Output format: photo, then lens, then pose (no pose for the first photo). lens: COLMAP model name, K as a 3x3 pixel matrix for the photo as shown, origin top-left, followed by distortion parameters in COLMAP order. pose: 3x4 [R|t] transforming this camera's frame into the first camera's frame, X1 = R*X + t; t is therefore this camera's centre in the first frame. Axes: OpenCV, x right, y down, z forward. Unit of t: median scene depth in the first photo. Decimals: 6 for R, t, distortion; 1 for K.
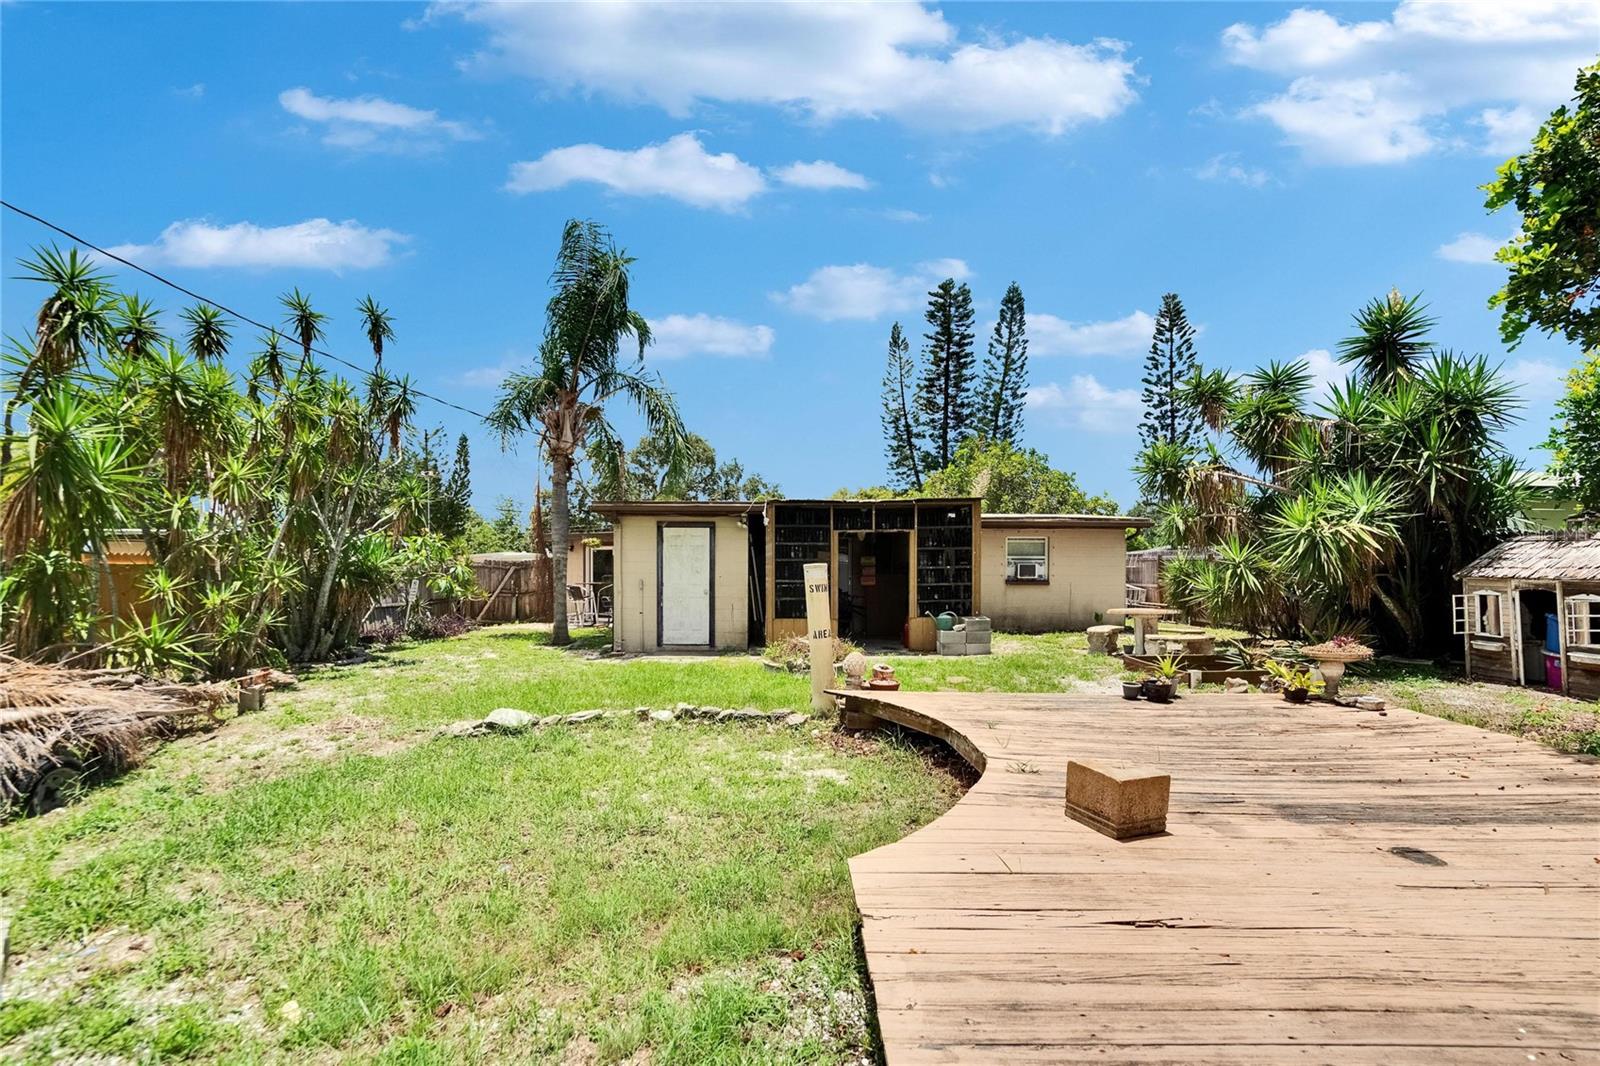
lens RADIAL K [[728.7, 0, 795.8], [0, 728.7, 575.8], [0, 0, 1]] dist [-0.001155, -0.000330]
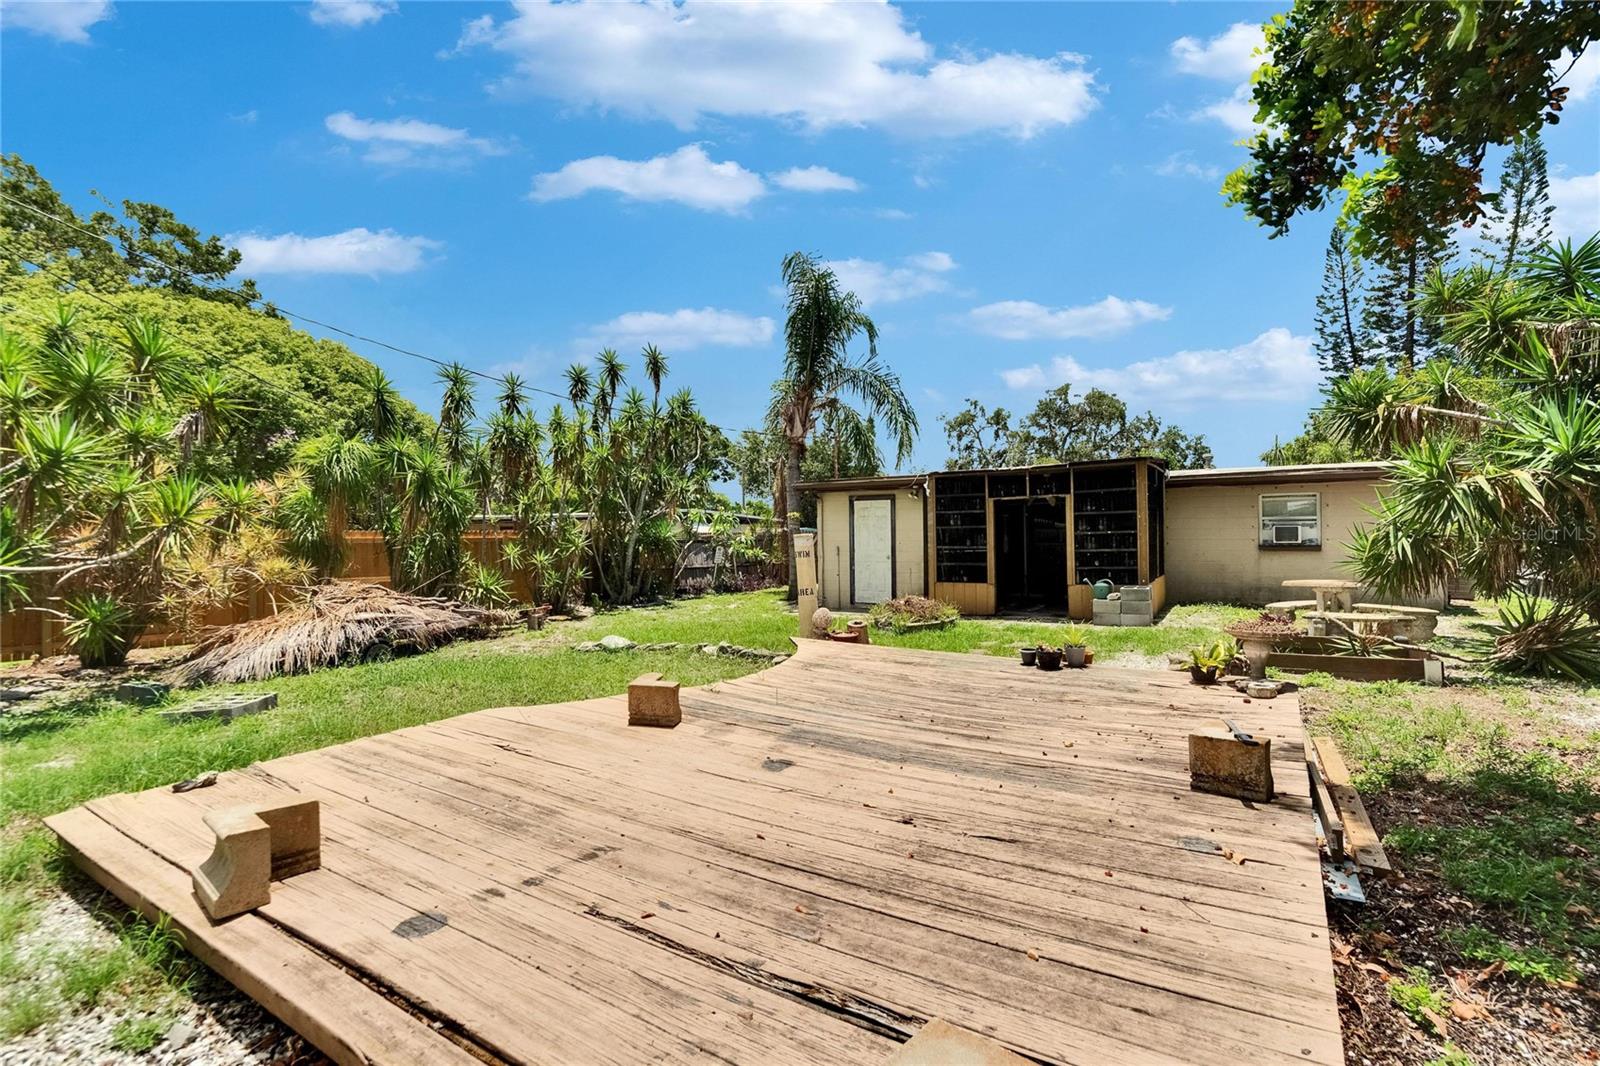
lens RADIAL K [[729.3, 0, 800.0], [0, 729.3, 533.0], [0, 0, 1]] dist [0.003960, 0.000473]
pose [[0.834619, -0.012745, -0.550679, 0.293694], [0.006895, 0.999896, -0.012690, -0.001258], [0.550784, 0.006794, 0.834620, -0.008885]]
